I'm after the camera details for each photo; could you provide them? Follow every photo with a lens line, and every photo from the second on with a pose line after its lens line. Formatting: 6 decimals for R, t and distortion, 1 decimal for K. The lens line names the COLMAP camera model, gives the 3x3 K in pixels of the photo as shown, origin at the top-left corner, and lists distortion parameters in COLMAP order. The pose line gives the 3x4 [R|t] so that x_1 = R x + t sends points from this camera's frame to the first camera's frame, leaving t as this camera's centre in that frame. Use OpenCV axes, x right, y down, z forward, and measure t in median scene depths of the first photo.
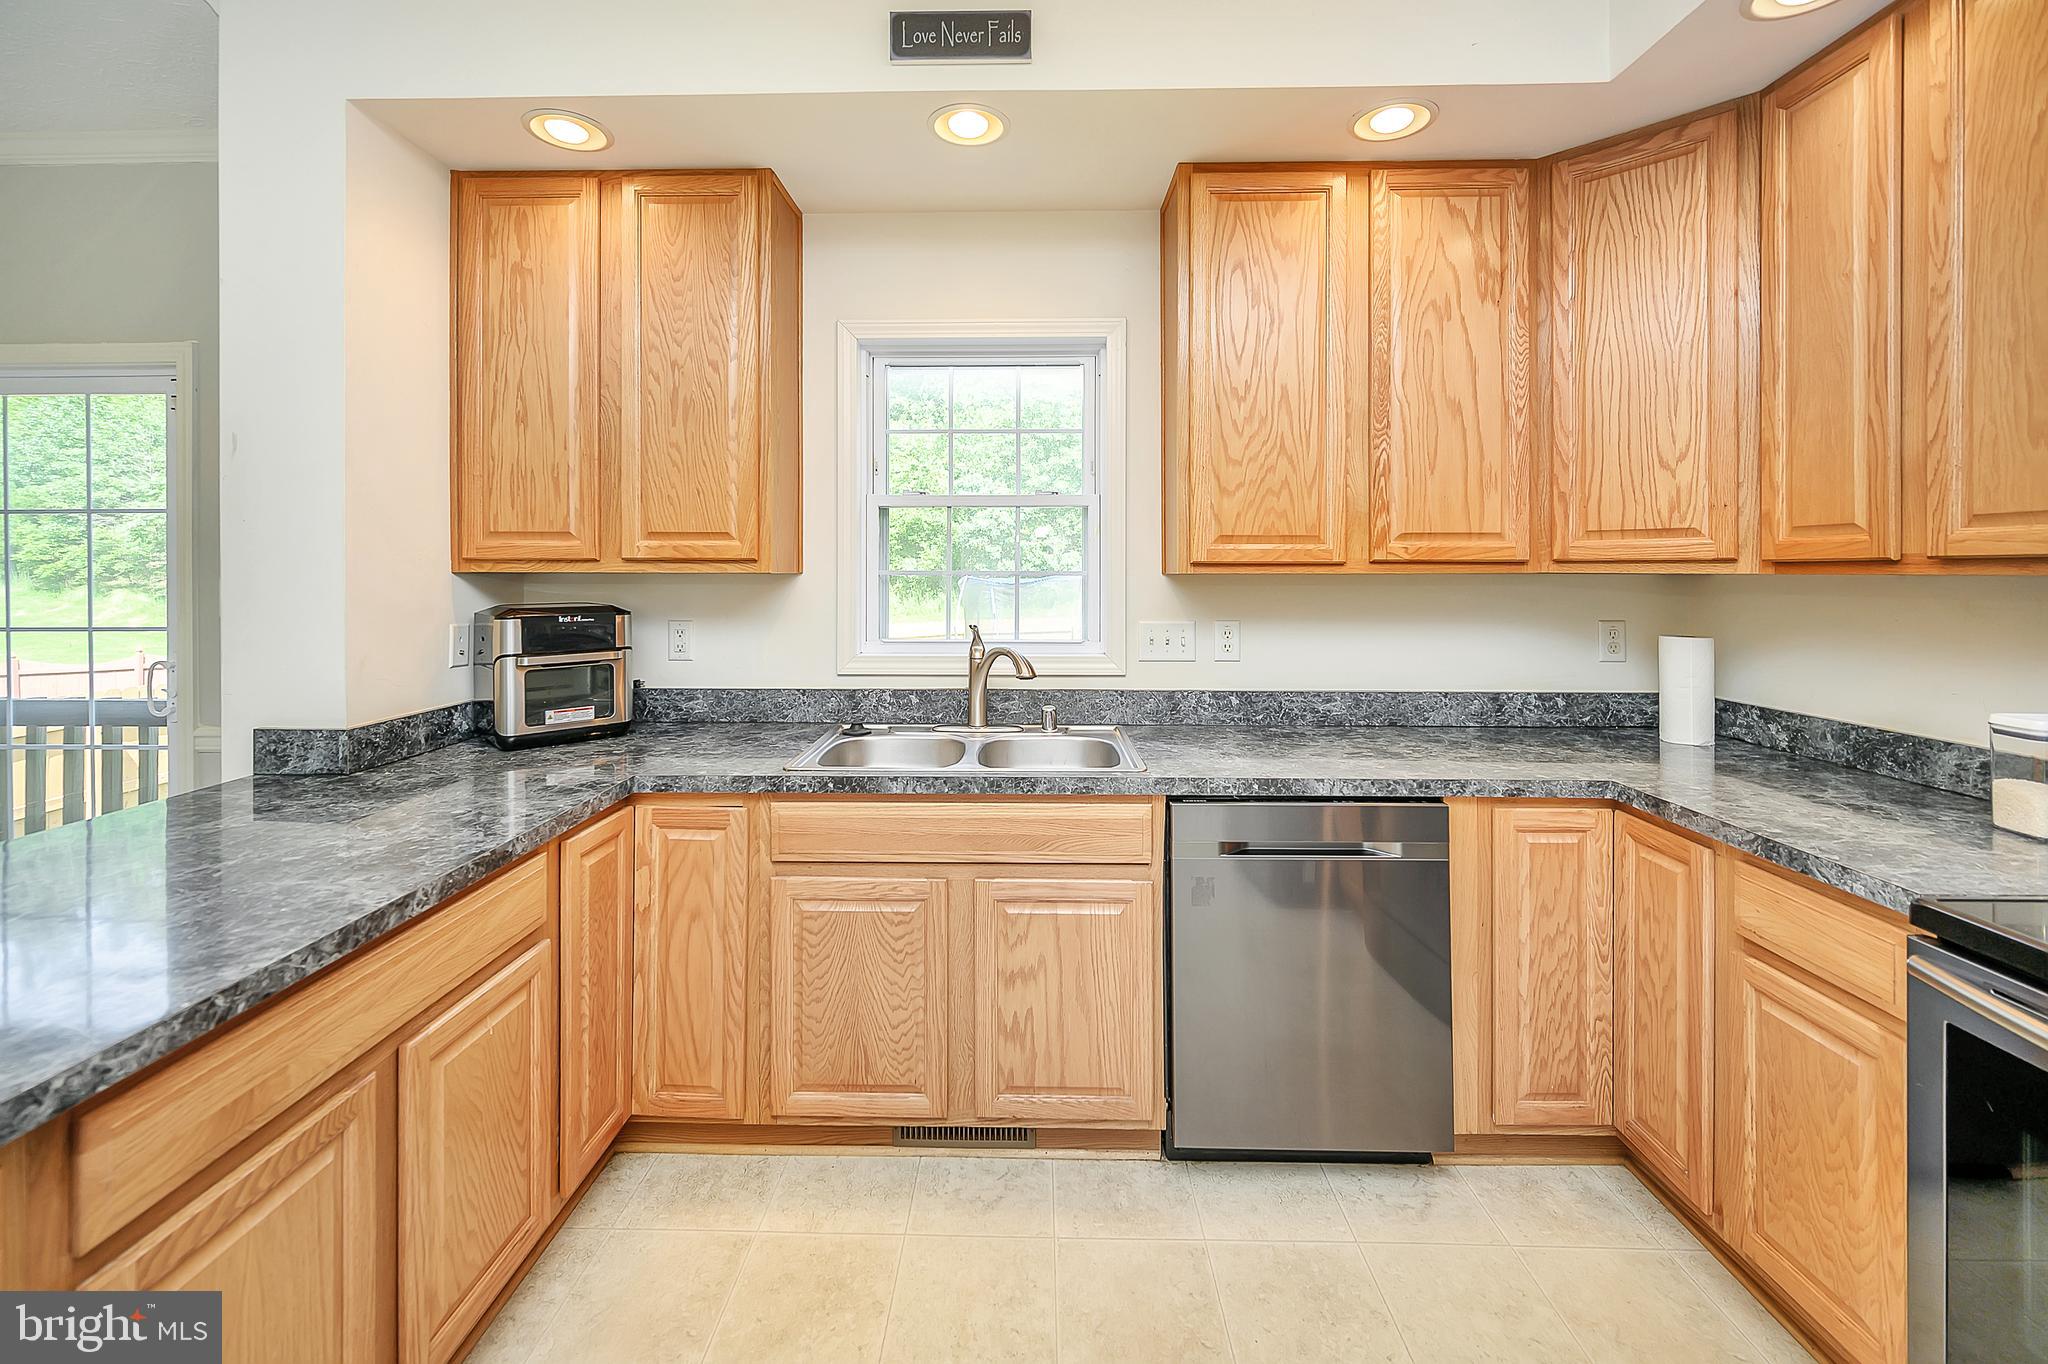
lens RADIAL K [[833.2, 0, 1019.7], [0, 833.2, 572.3], [0, 0, 1]] dist [-0.004314, -0.001034]
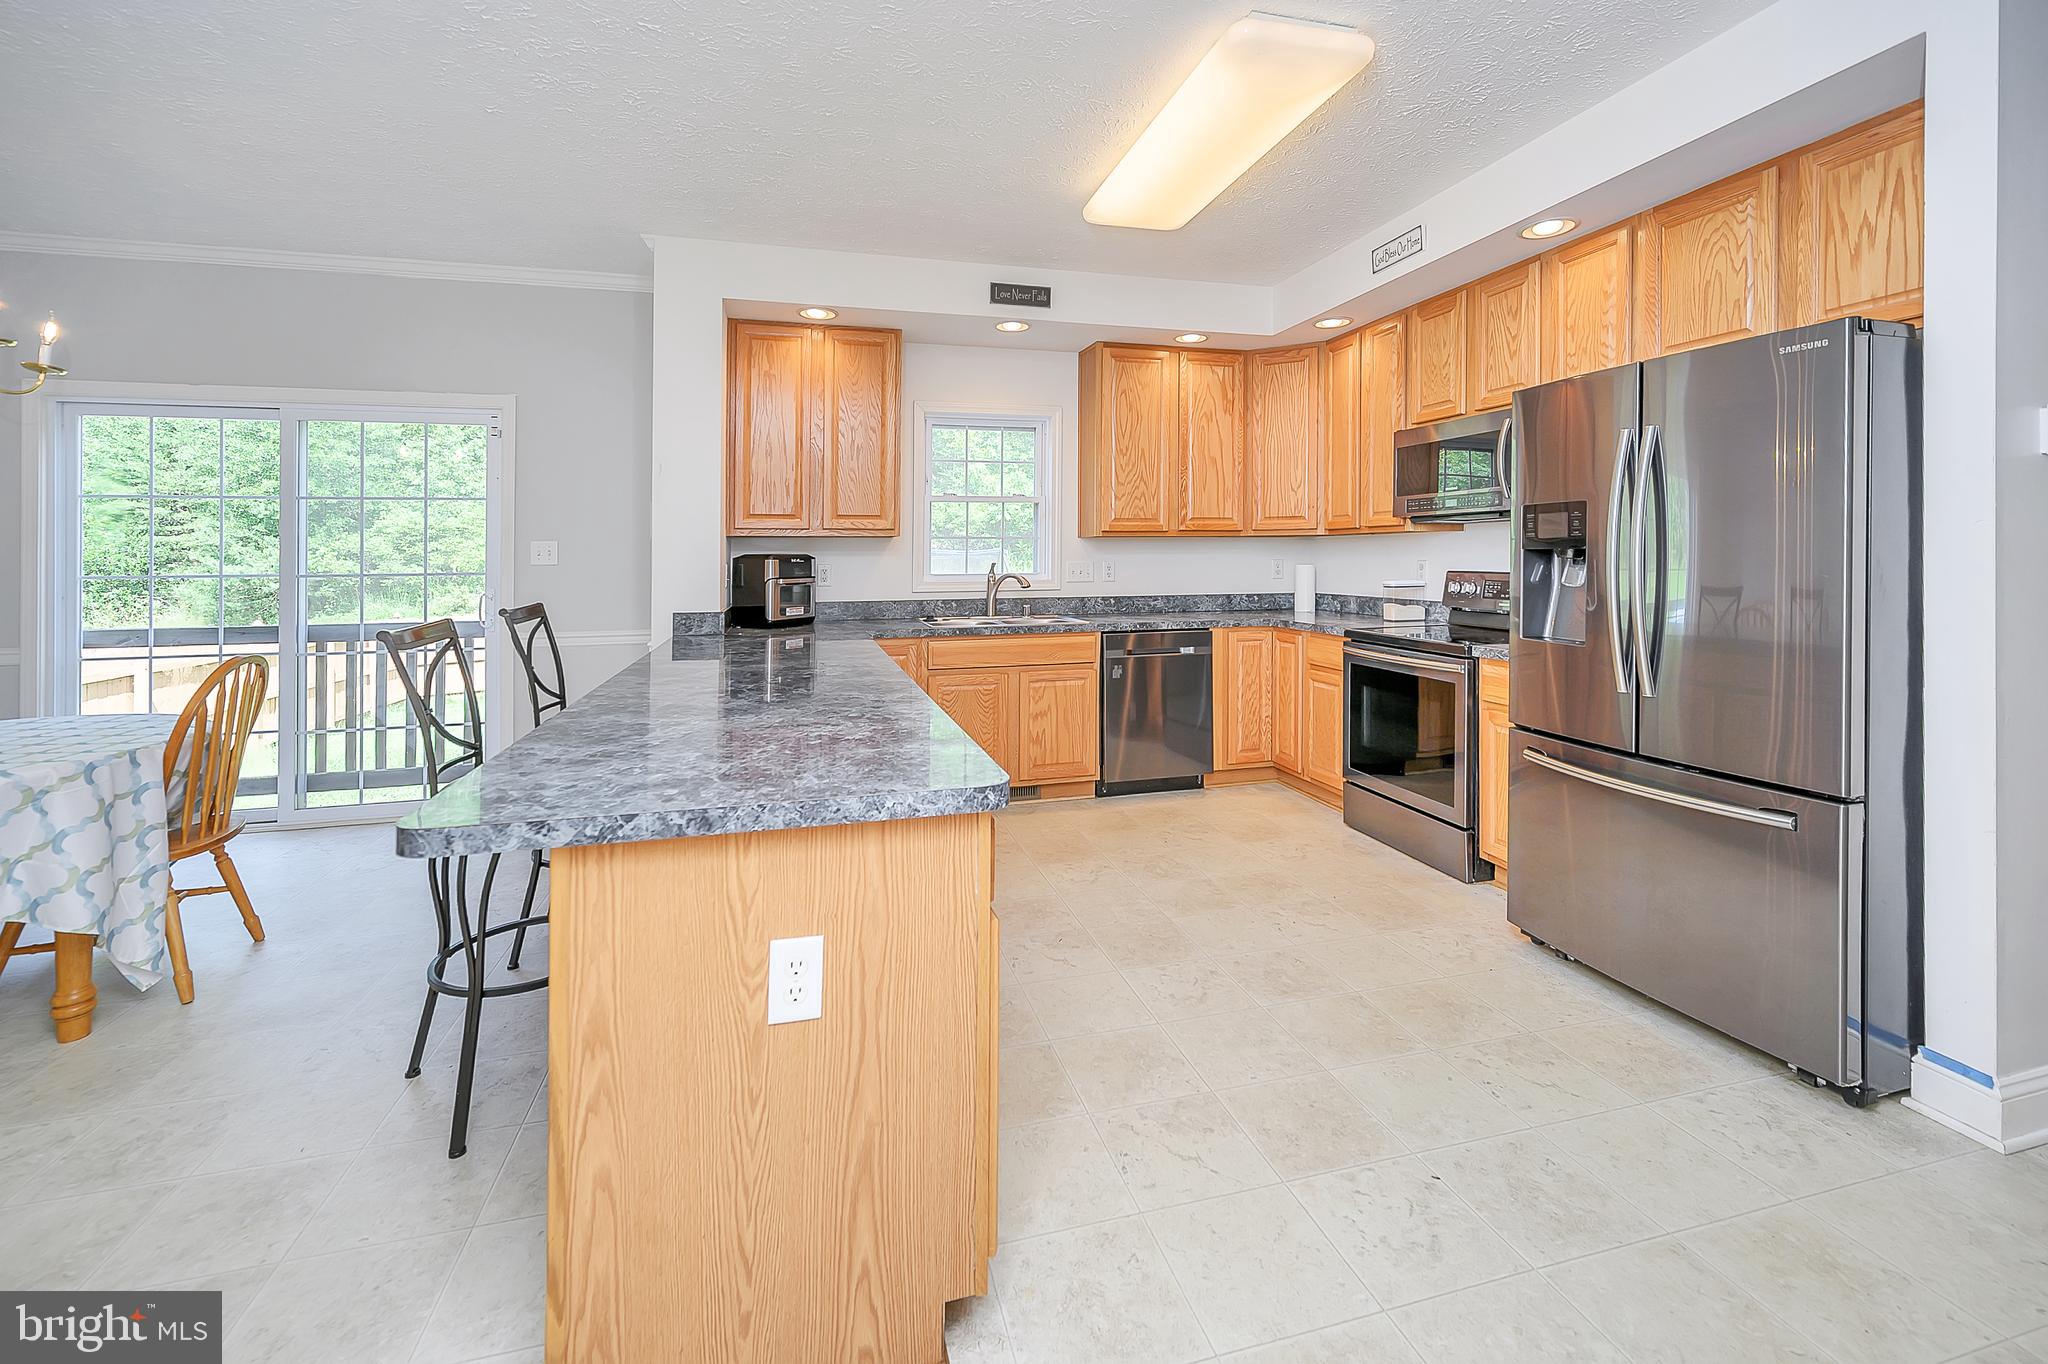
lens RADIAL K [[833.2, 0, 1007.5], [0, 833.2, 550.3], [0, 0, 1]] dist [-0.004314, -0.001034]
pose [[0.962312, -0.003285, 0.271928, -0.614196], [0.004937, 0.999973, -0.005393, 0.048085], [-0.271903, 0.006533, 0.962302, -0.999807]]
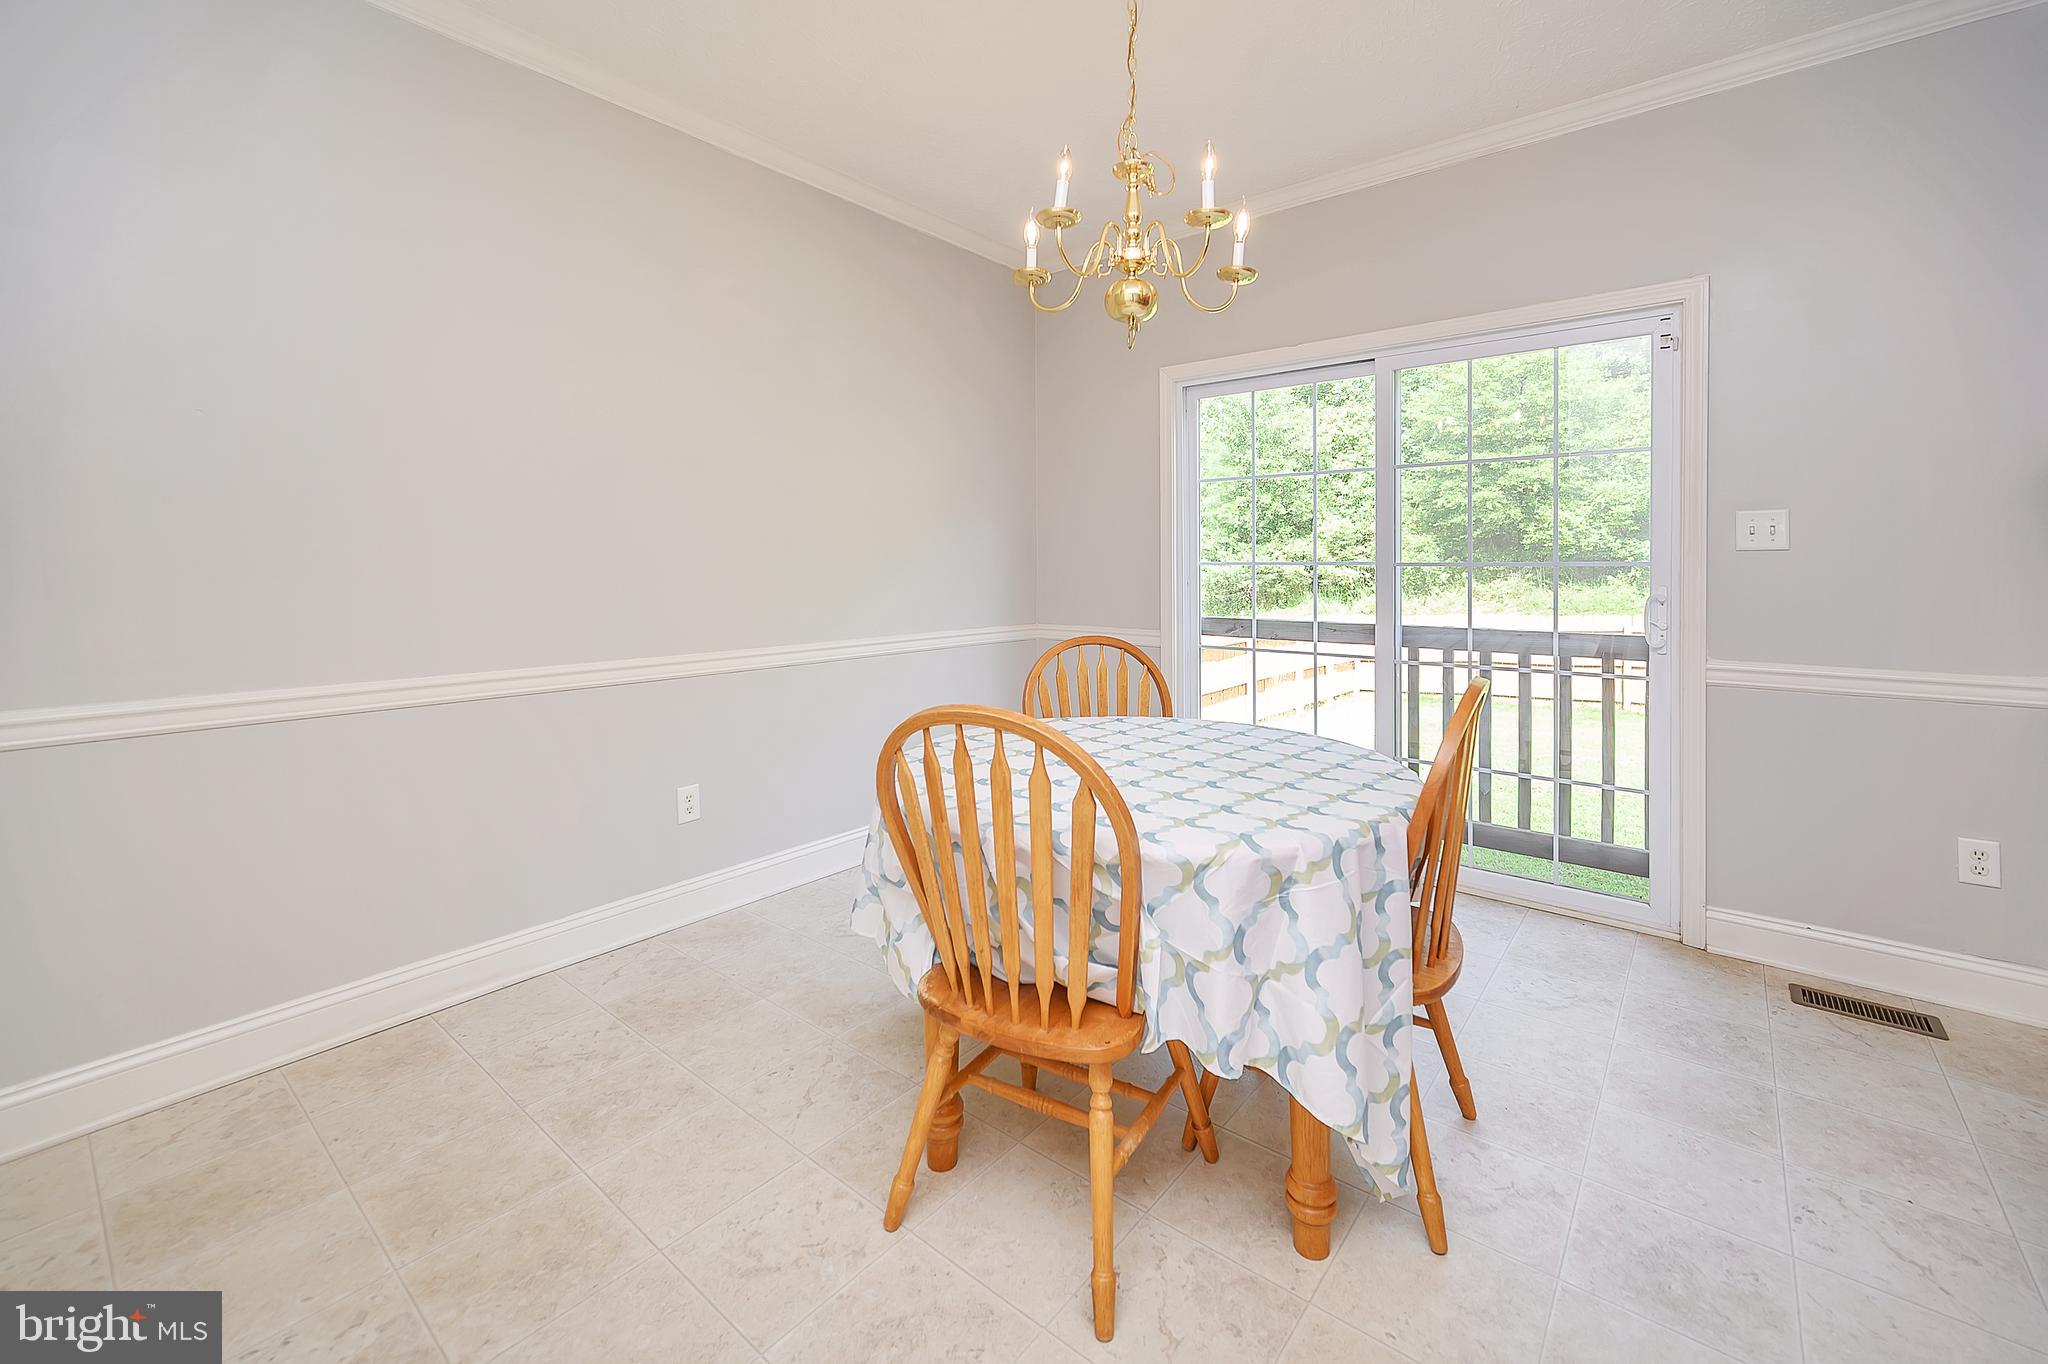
lens RADIAL K [[833.2, 0, 1030.2], [0, 833.2, 572.2], [0, 0, 1]] dist [-0.004314, -0.001034]
pose [[0.777335, 0.013201, -0.628949, -1.199563], [-0.006757, 0.999897, 0.012635, 0.088301], [0.629051, -0.005572, 0.777344, -0.359136]]
